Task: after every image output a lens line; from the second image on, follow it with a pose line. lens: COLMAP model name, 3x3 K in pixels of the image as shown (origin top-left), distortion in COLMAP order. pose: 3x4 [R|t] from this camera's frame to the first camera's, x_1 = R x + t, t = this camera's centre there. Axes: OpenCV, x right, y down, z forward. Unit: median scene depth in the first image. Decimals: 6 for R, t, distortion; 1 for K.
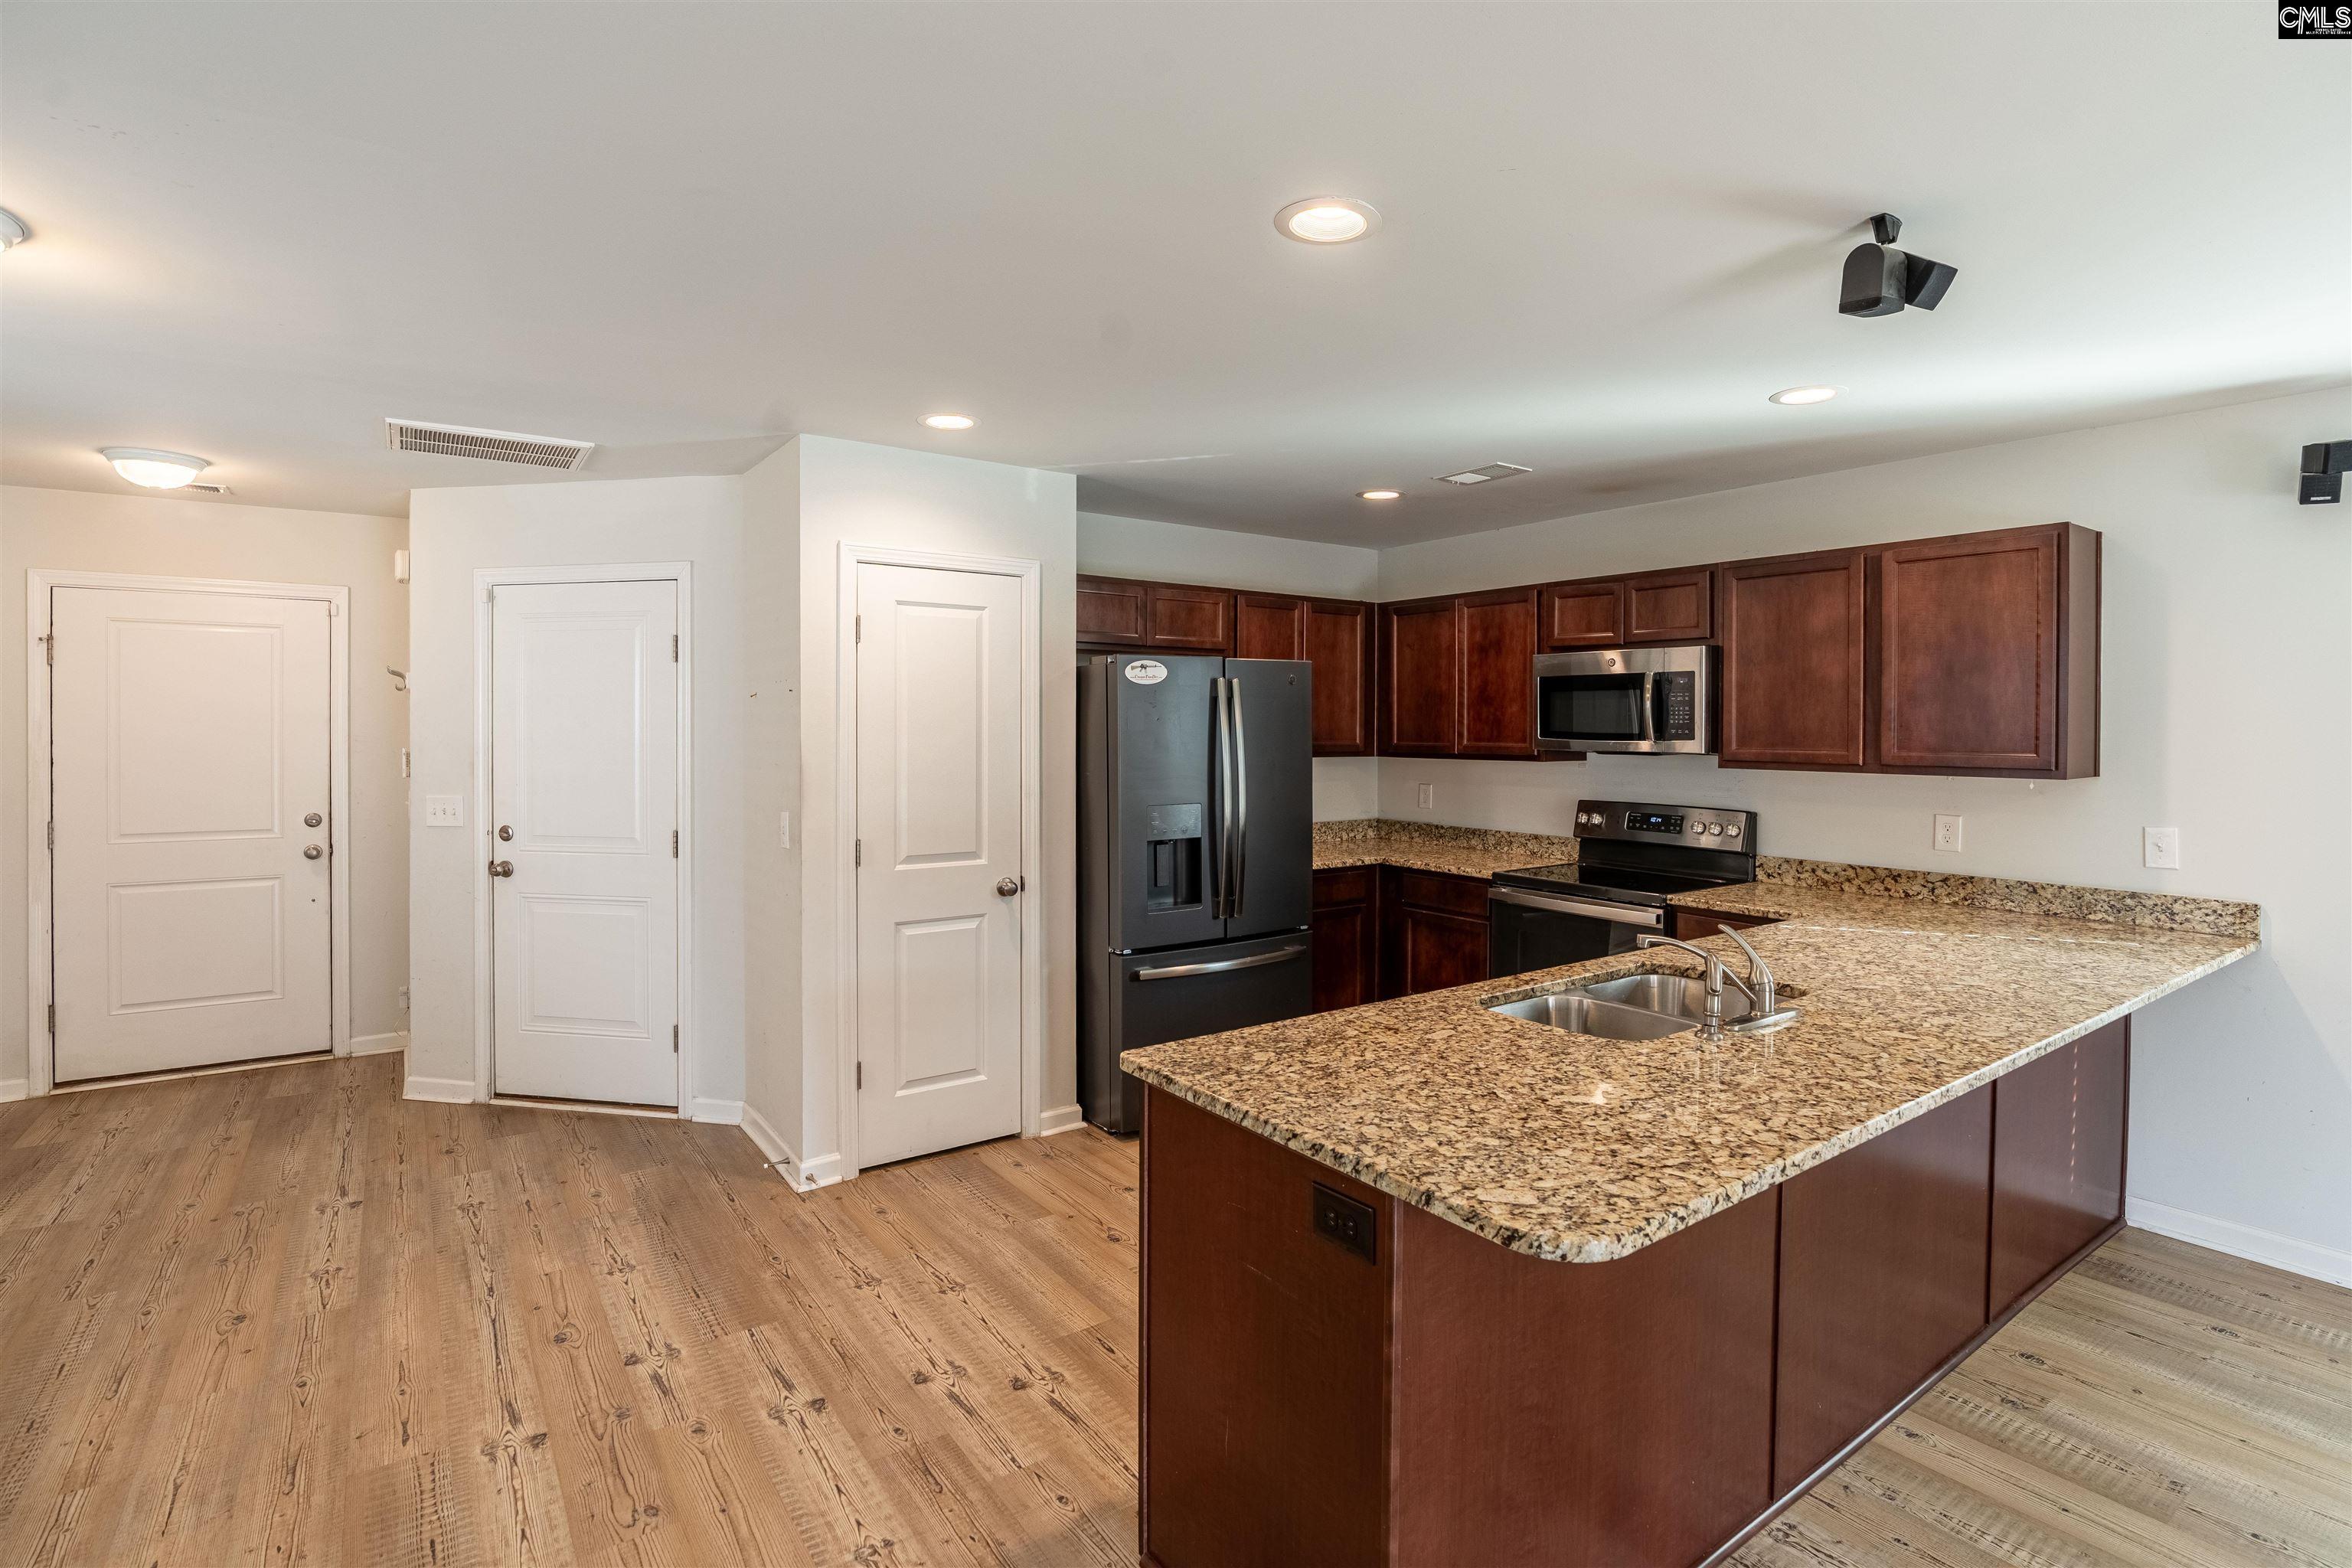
lens RADIAL K [[1109.6, 0, 1164.5], [0, 1109.6, 748.8], [0, 0, 1]] dist [-0.031368, 0.005899]
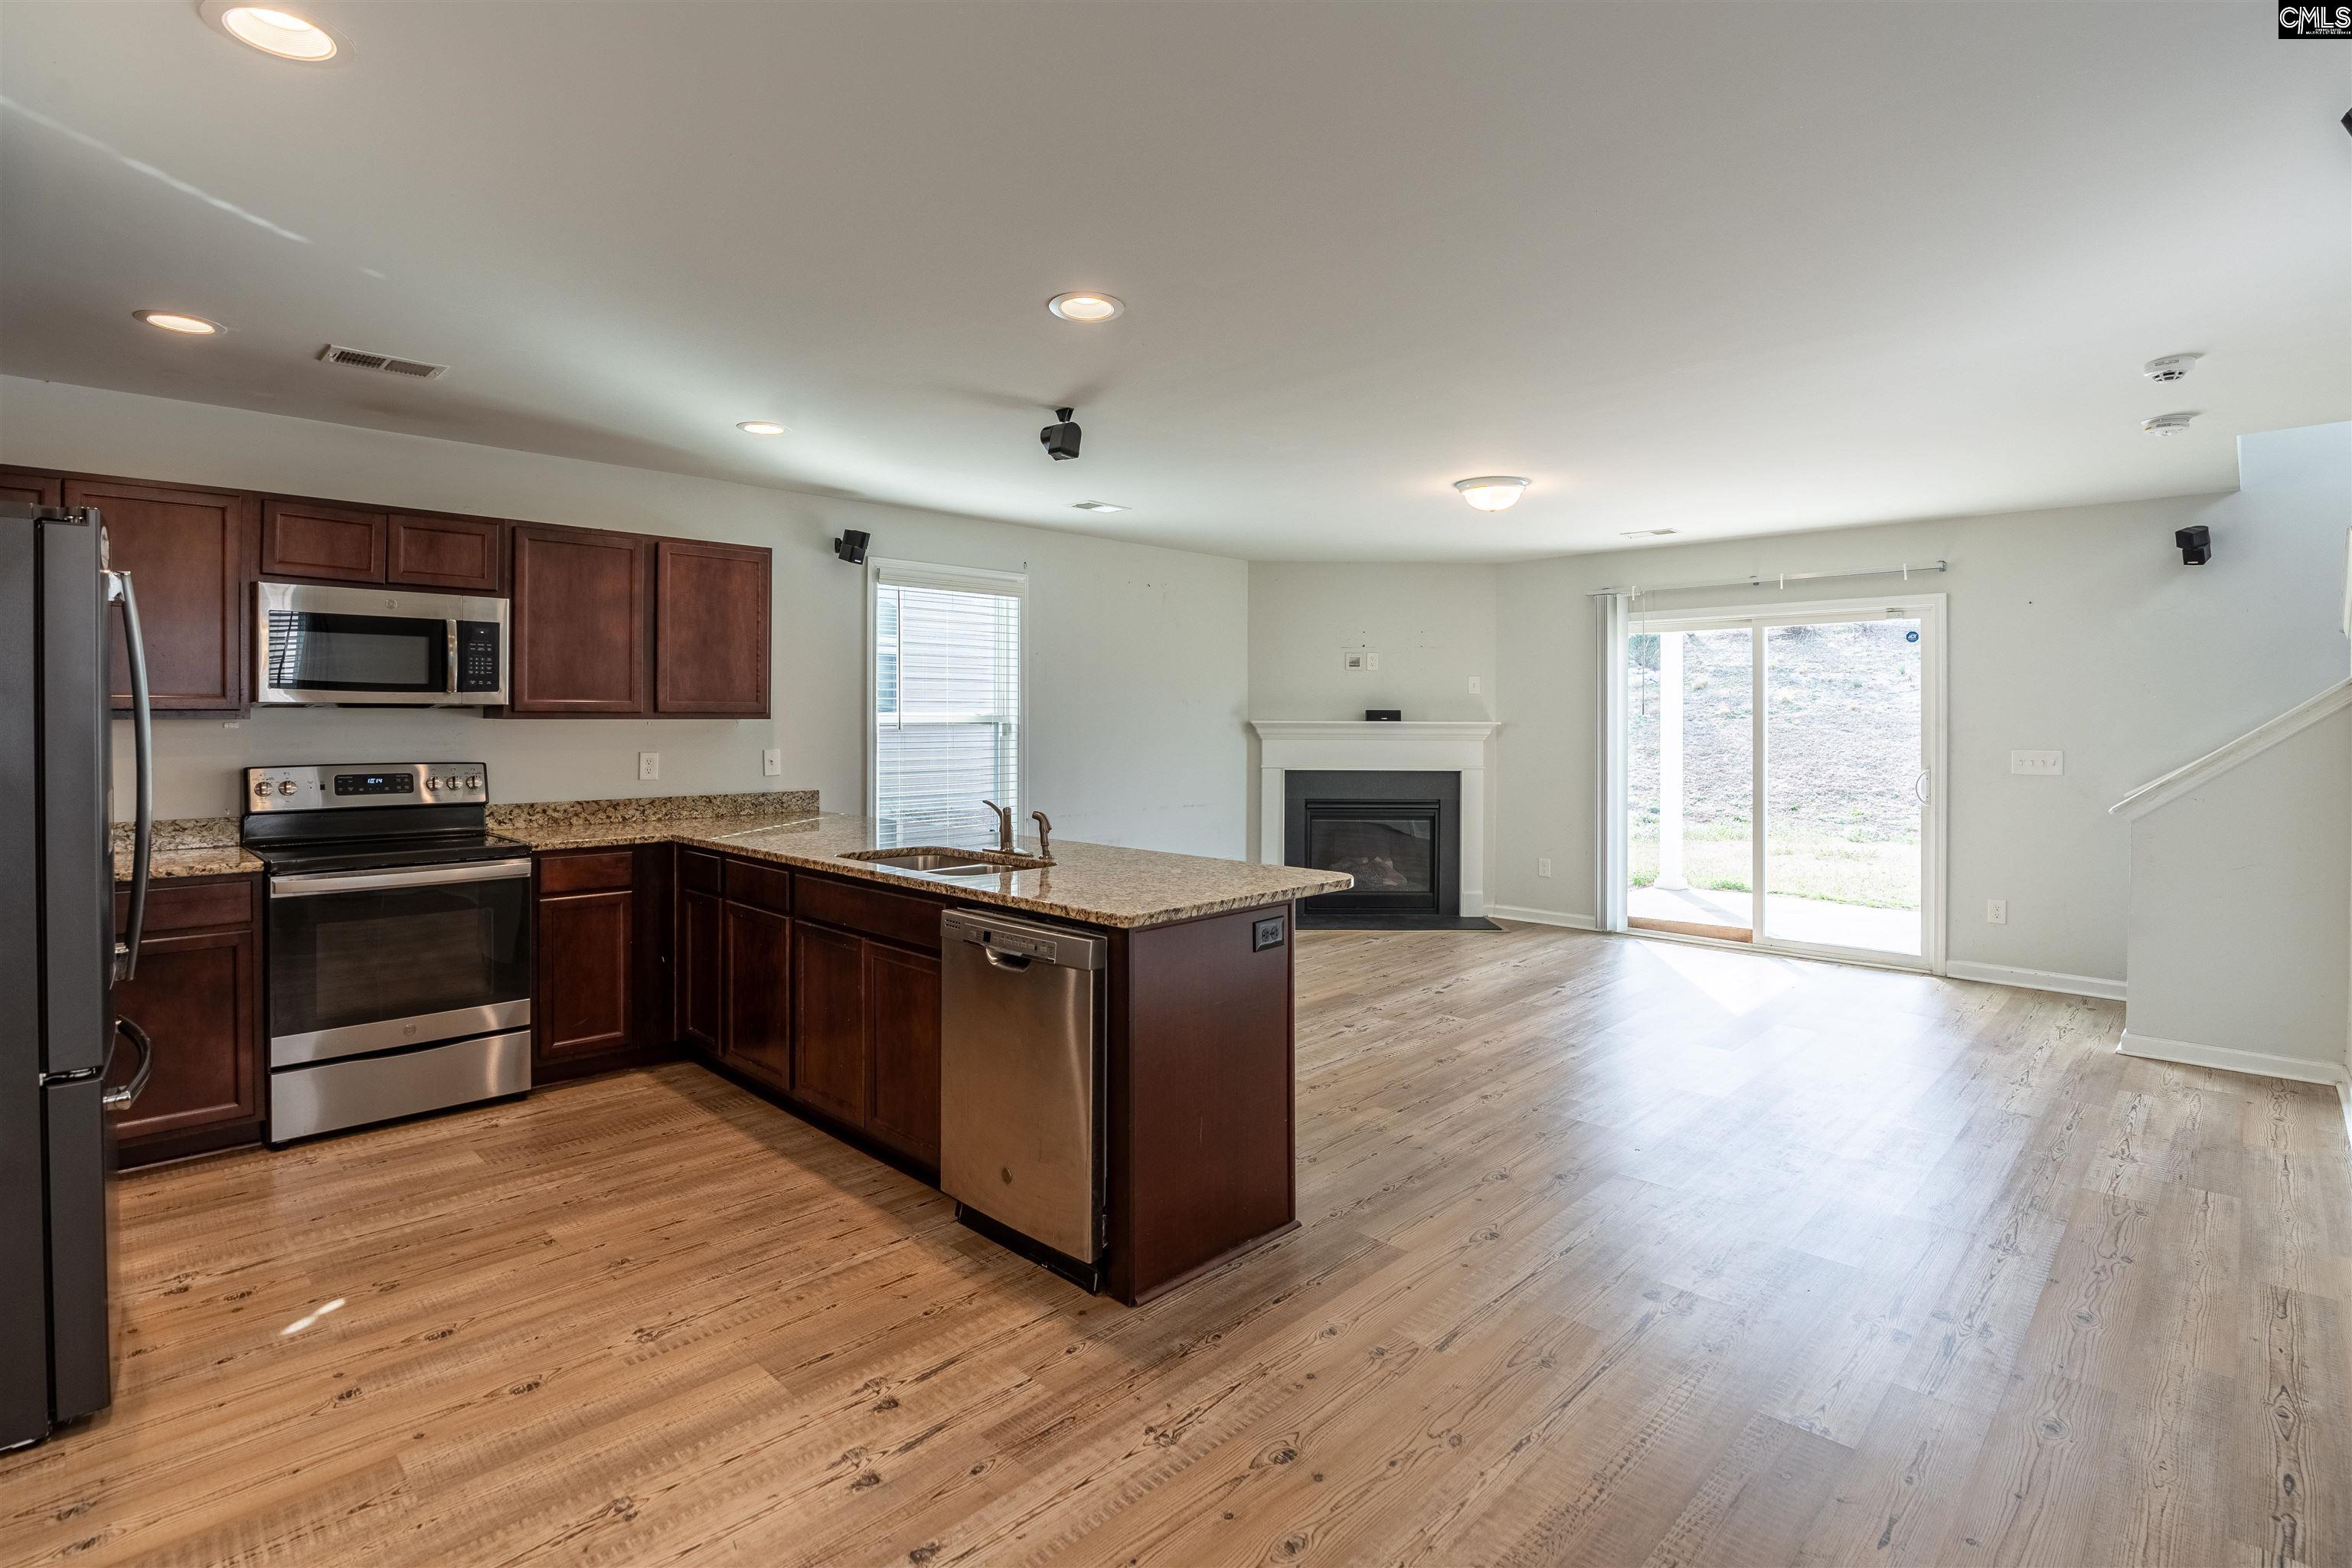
lens RADIAL K [[1147.8, 0, 1198.5], [0, 1147.8, 716.9], [0, 0, 1]] dist [-0.025698, 0.000879]
pose [[-0.200709, -0.002438, 0.979648, -0.676500], [0.018233, 0.999814, 0.006224, 0.021217], [-0.979481, 0.019112, -0.200627, 0.592313]]
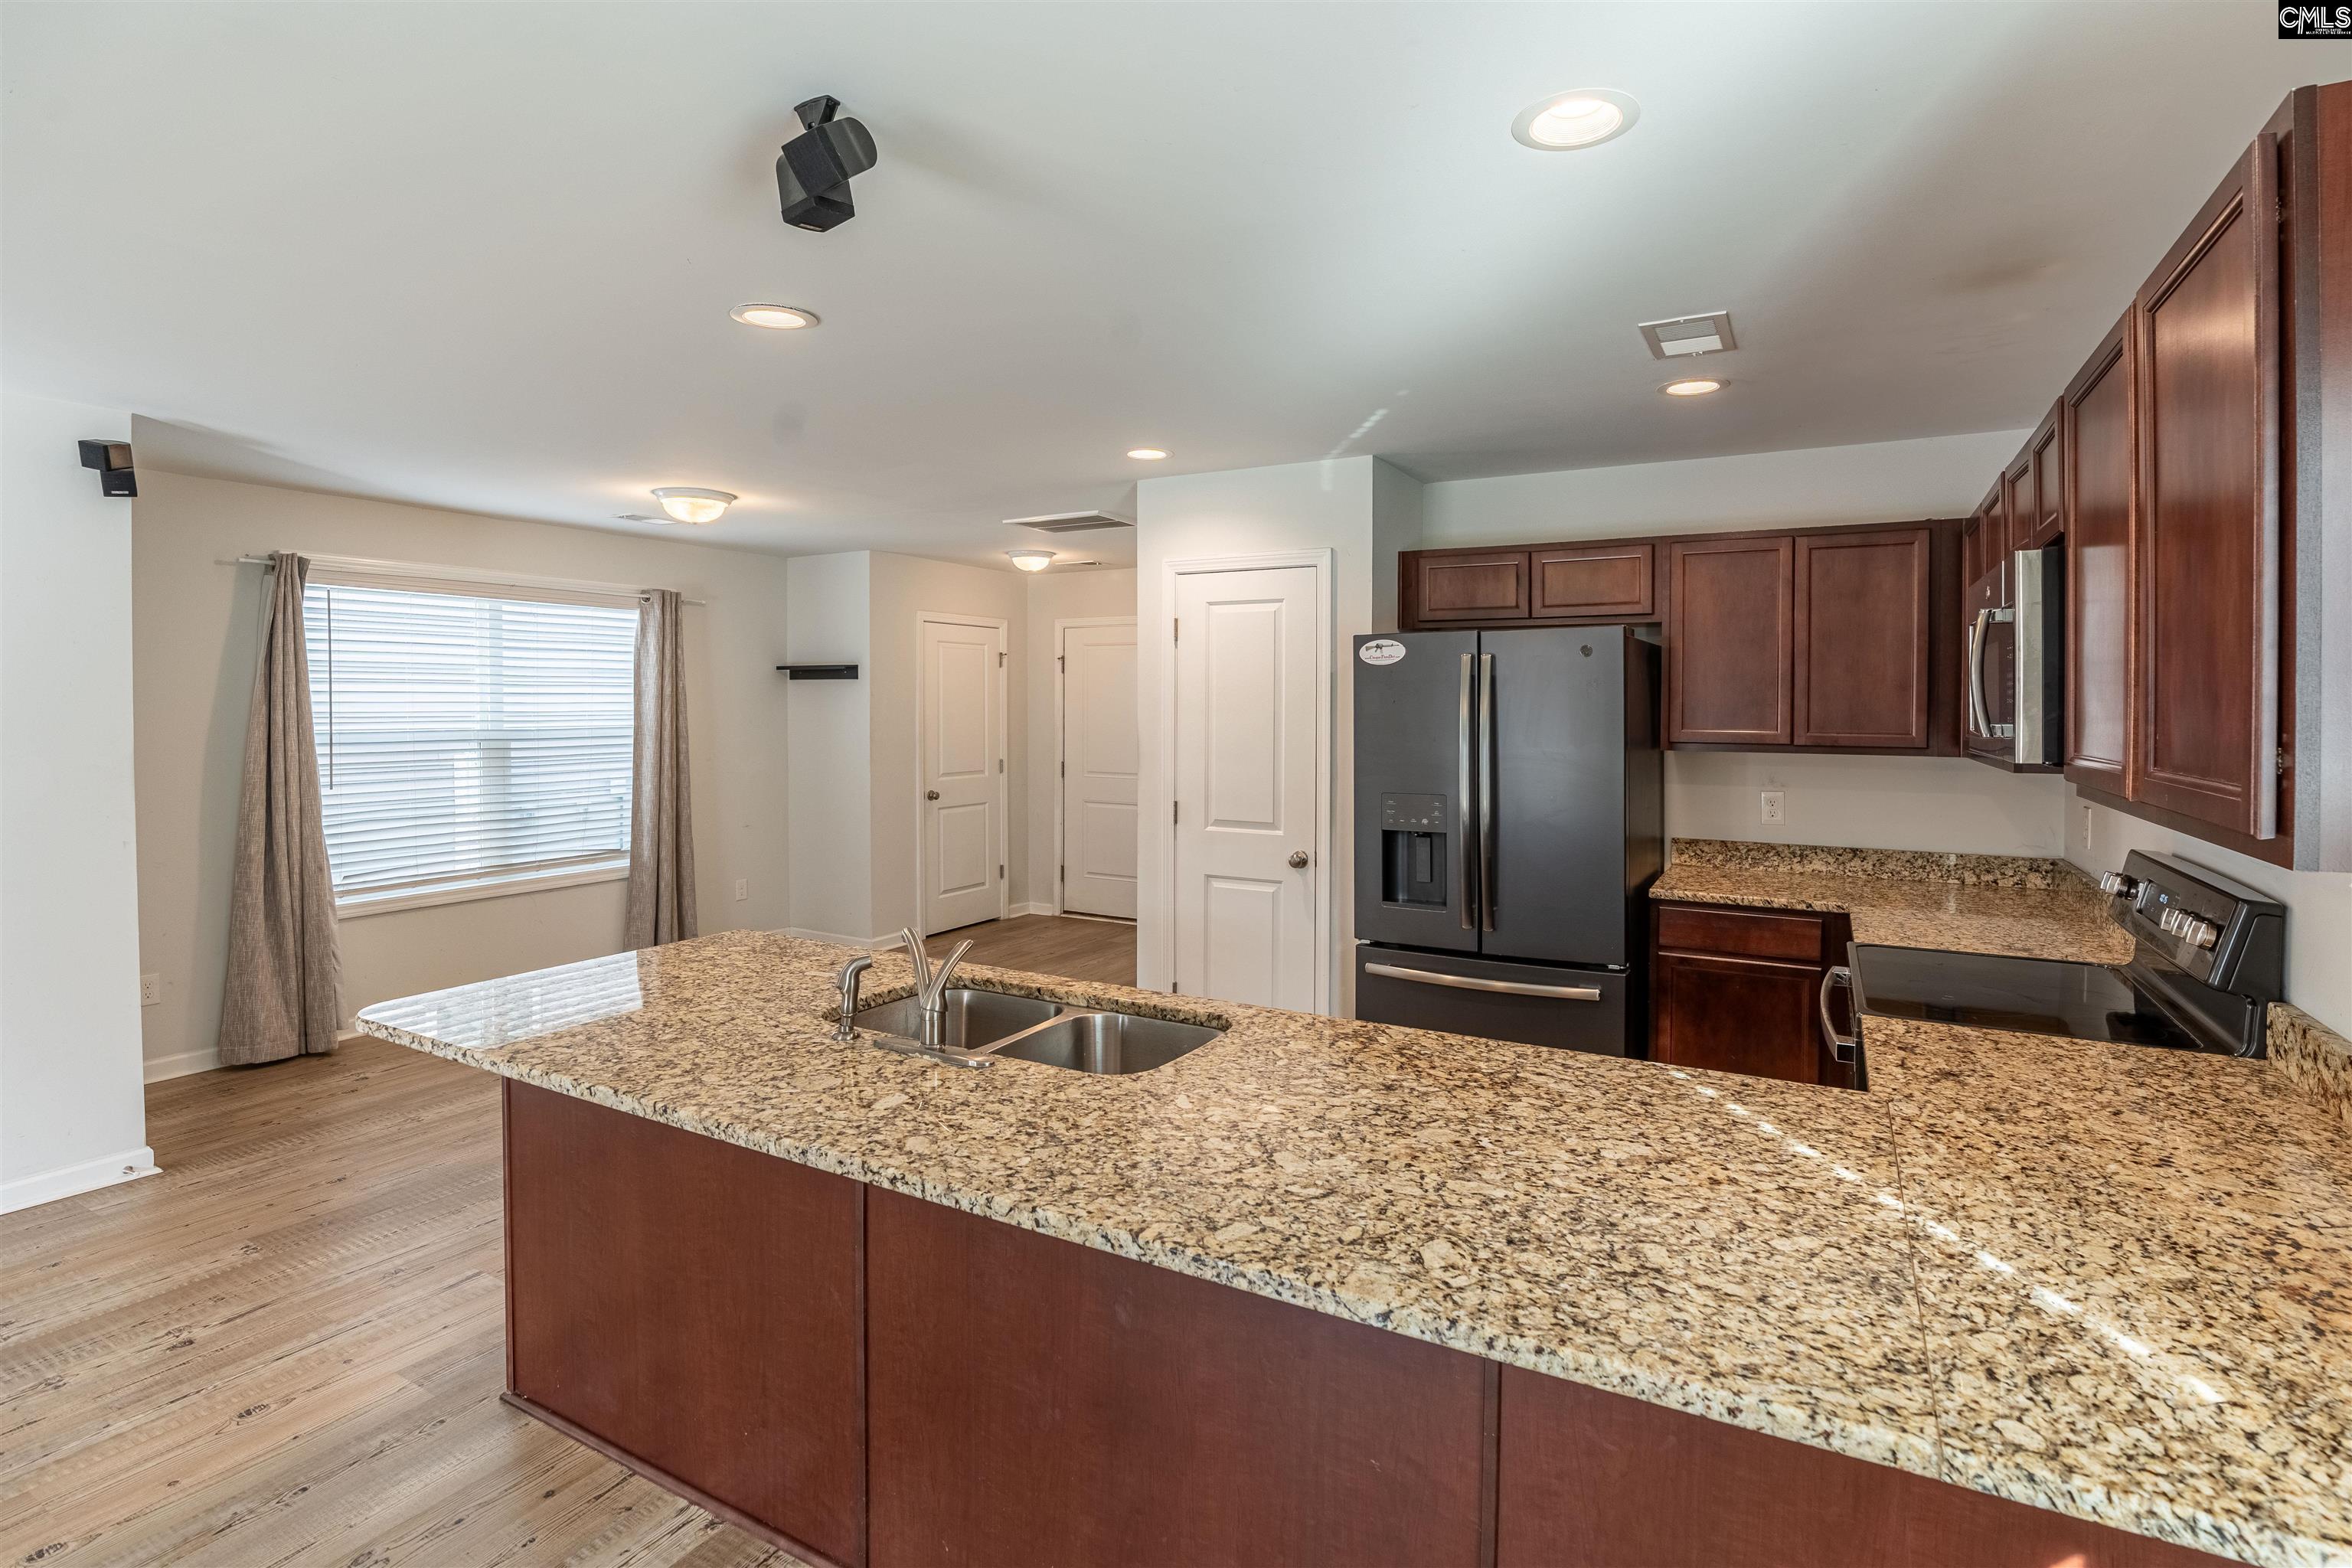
lens RADIAL K [[1112.4, 0, 1218.2], [0, 1112.4, 718.6], [0, 0, 1]] dist [-0.024009, 0.000876]
pose [[0.448773, 0.009516, -0.893595, 0.781869], [-0.020492, 0.999790, 0.000356, -0.009464], [0.893411, 0.018152, 0.448874, 0.452452]]
